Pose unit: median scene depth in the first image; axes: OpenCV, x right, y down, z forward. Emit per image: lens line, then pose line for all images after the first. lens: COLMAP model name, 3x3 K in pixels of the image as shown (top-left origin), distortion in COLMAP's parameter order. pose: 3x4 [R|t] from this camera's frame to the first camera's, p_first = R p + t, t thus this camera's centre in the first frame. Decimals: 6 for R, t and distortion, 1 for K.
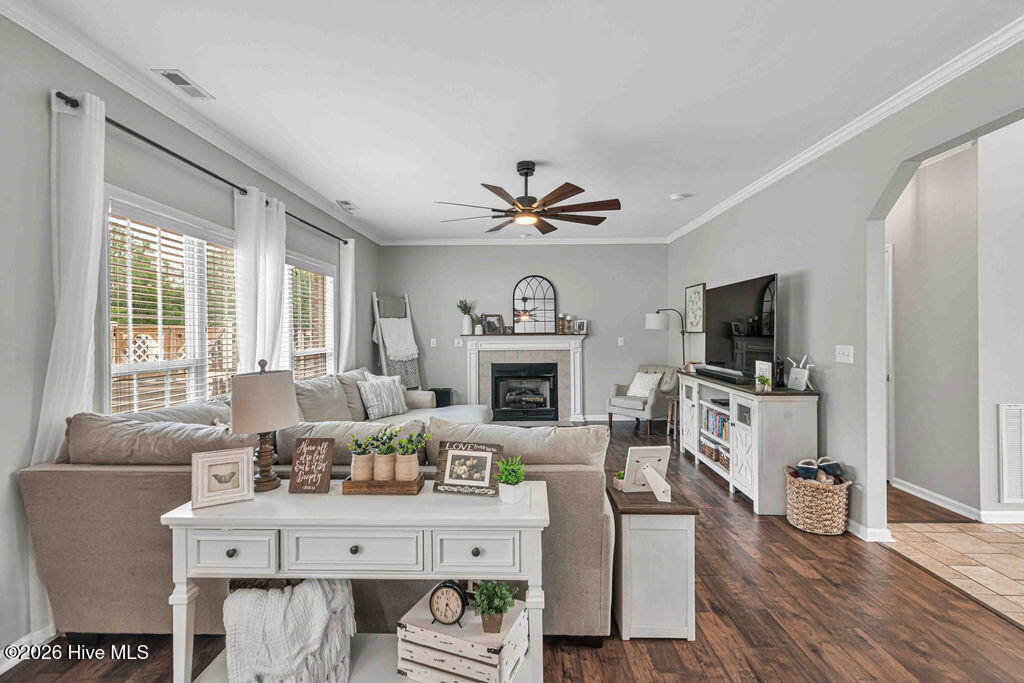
lens RADIAL K [[467.1, 0, 513.7], [0, 467.1, 331.9], [0, 0, 1]] dist [0.013823, -0.002211]
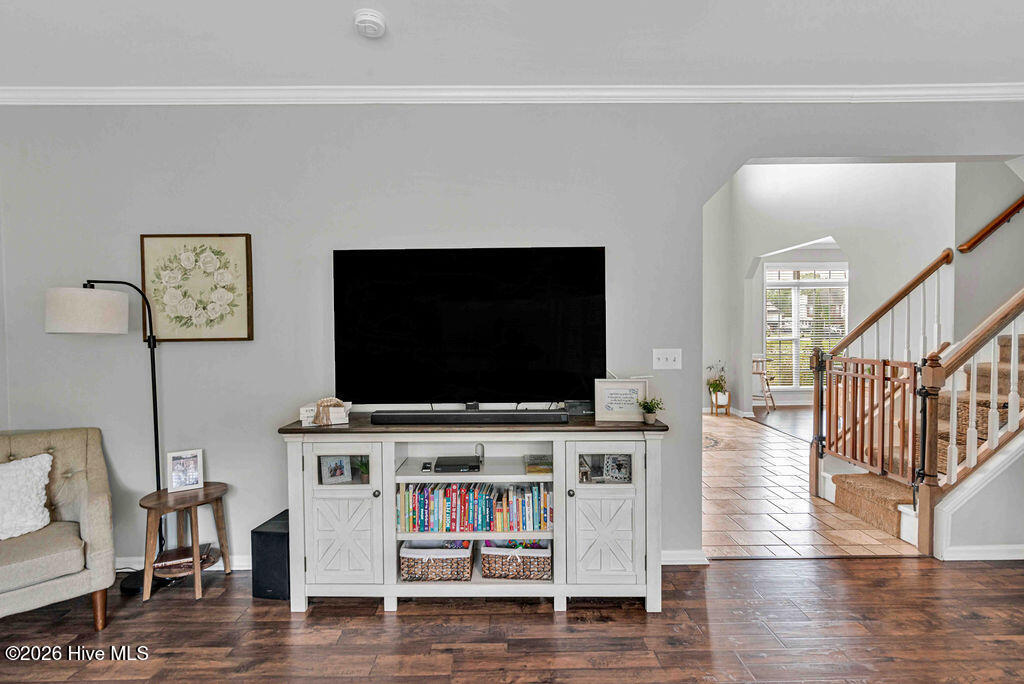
lens RADIAL K [[467.1, 0, 512.2], [0, 467.1, 346.3], [0, 0, 1]] dist [0.013823, -0.002211]
pose [[-0.017530, -0.026243, 0.999502, -0.082485], [0.012983, 0.999565, 0.026472, -0.000725], [-0.999762, 0.013440, -0.017182, 0.834293]]
